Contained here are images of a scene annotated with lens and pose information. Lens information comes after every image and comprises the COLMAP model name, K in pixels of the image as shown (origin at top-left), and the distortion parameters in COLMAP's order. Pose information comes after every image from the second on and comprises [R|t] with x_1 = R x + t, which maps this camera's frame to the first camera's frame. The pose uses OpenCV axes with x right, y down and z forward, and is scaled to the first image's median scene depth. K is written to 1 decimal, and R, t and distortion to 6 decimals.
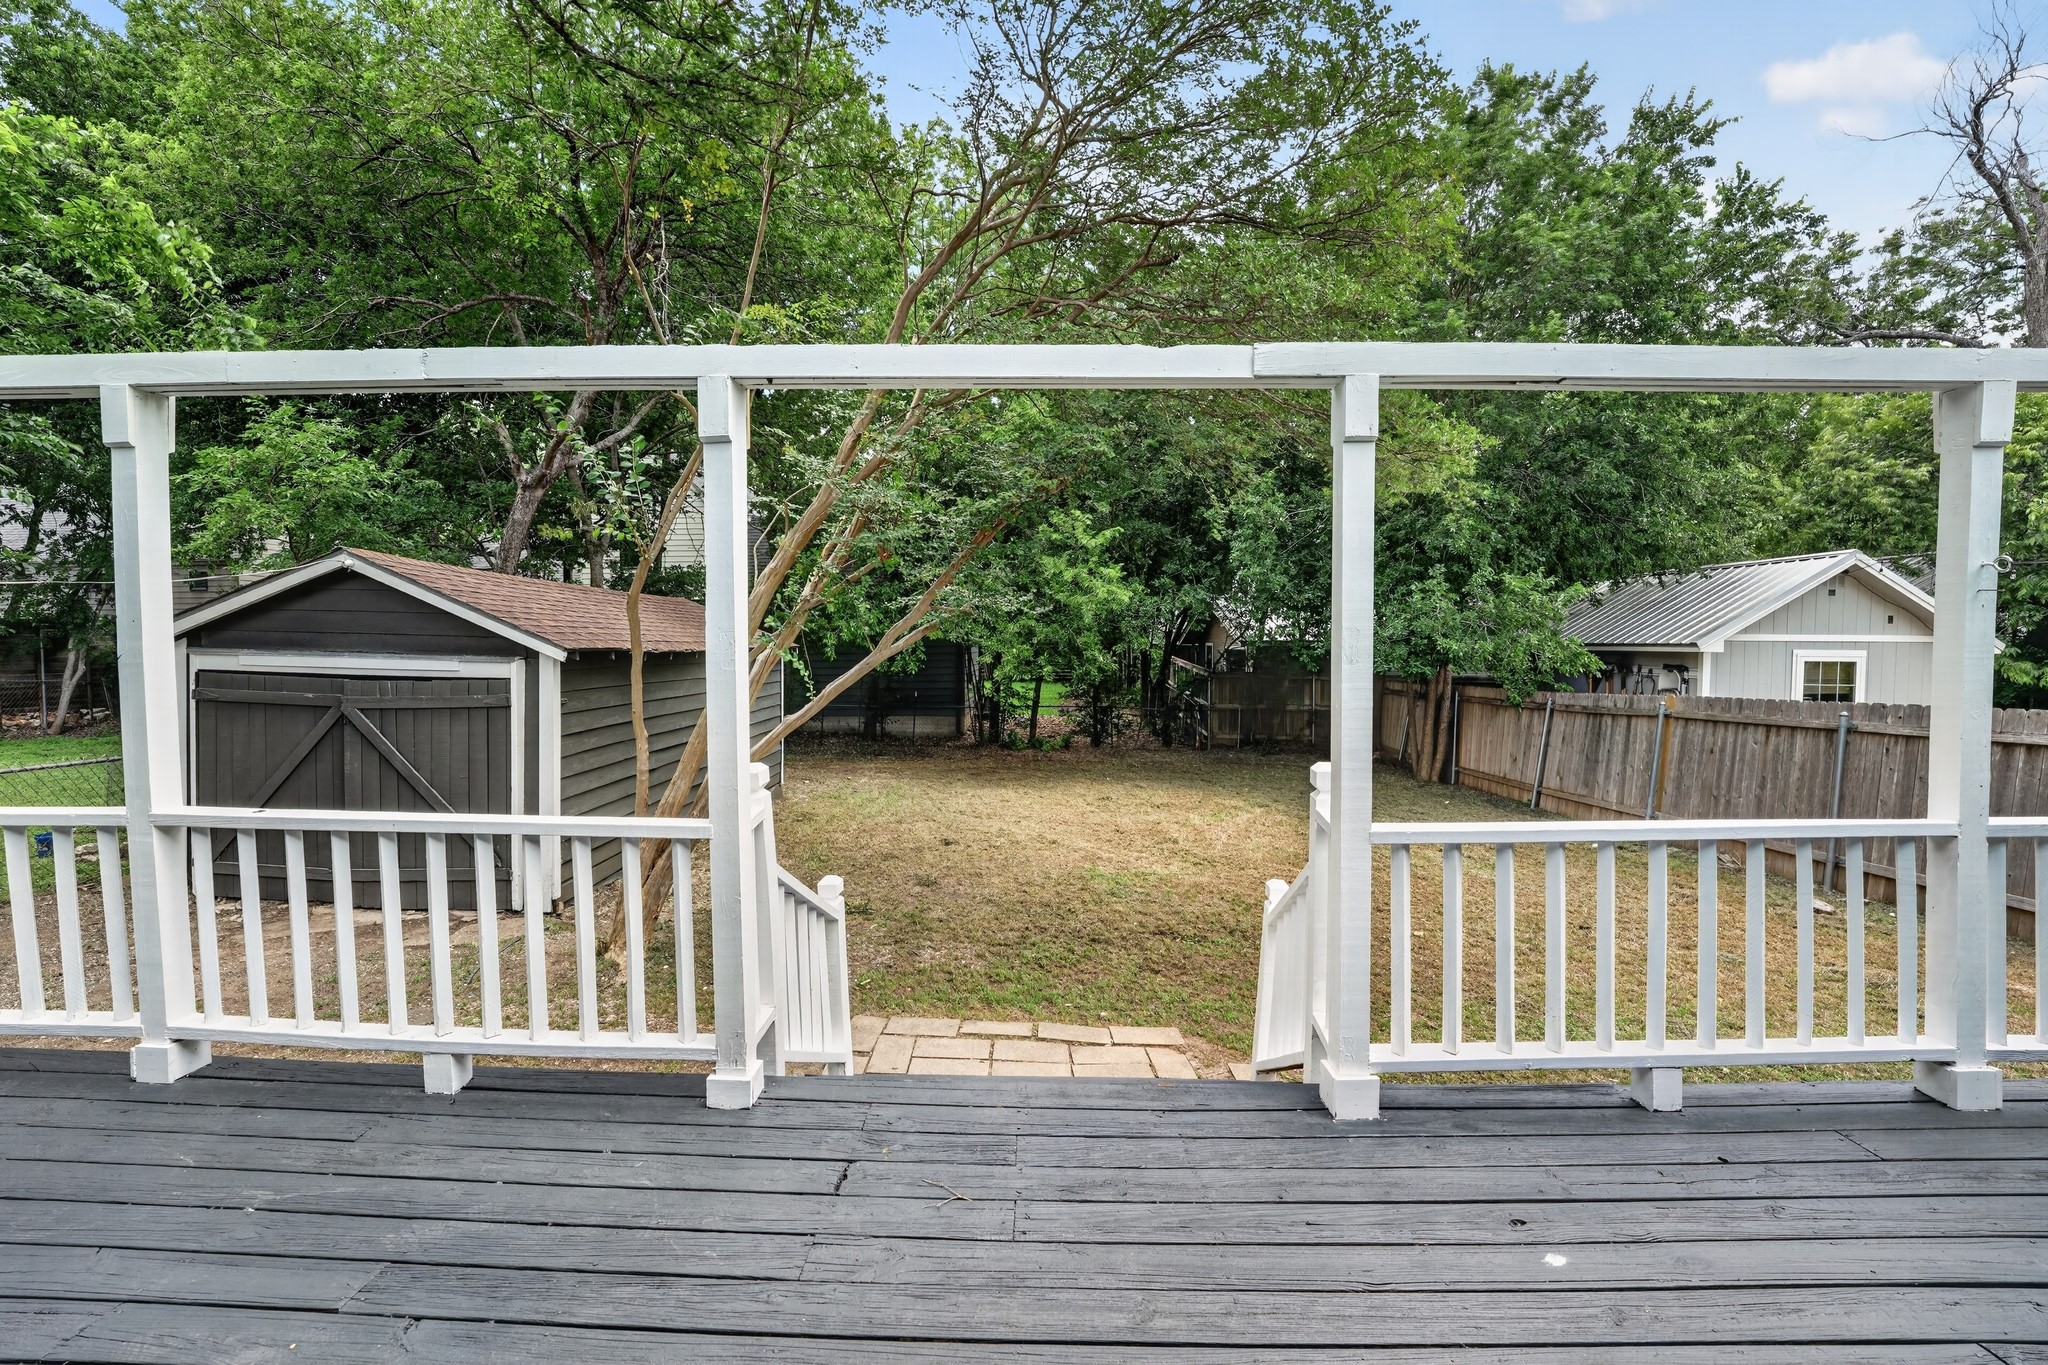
lens RADIAL K [[845.7, 0, 1011.4], [0, 845.7, 679.3], [0, 0, 1]] dist [-0.024785, 0.000696]
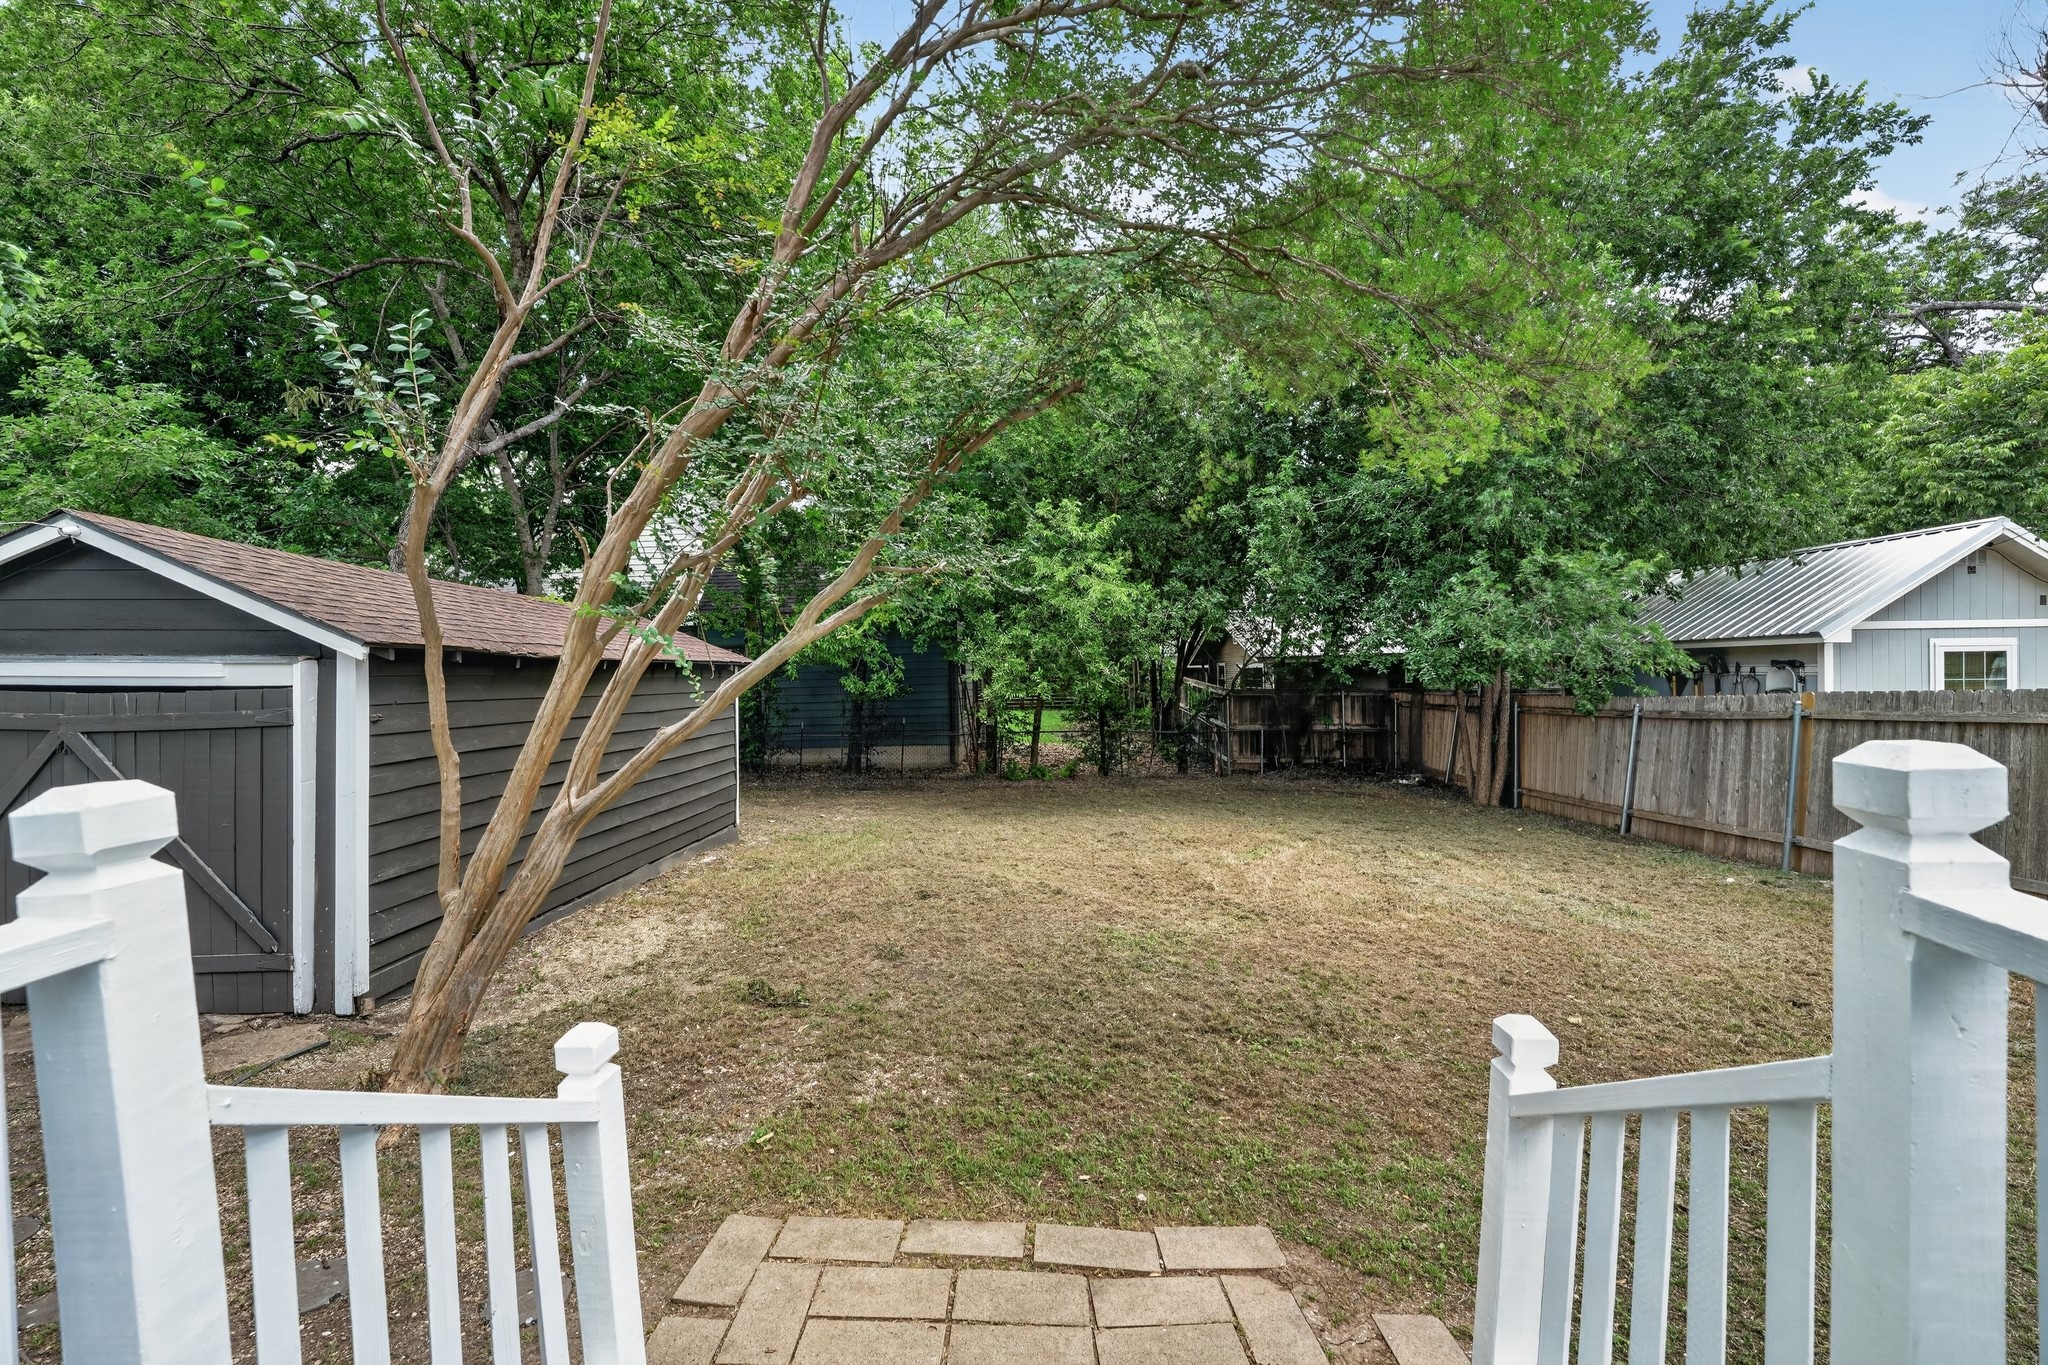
lens RADIAL K [[845.7, 0, 1011.4], [0, 845.7, 679.3], [0, 0, 1]] dist [-0.024785, 0.000696]
pose [[0.999763, -0.021510, -0.003225, 0.010591], [0.021365, 0.998988, -0.039579, 0.019139], [0.004073, 0.039501, 0.999211, 0.163743]]
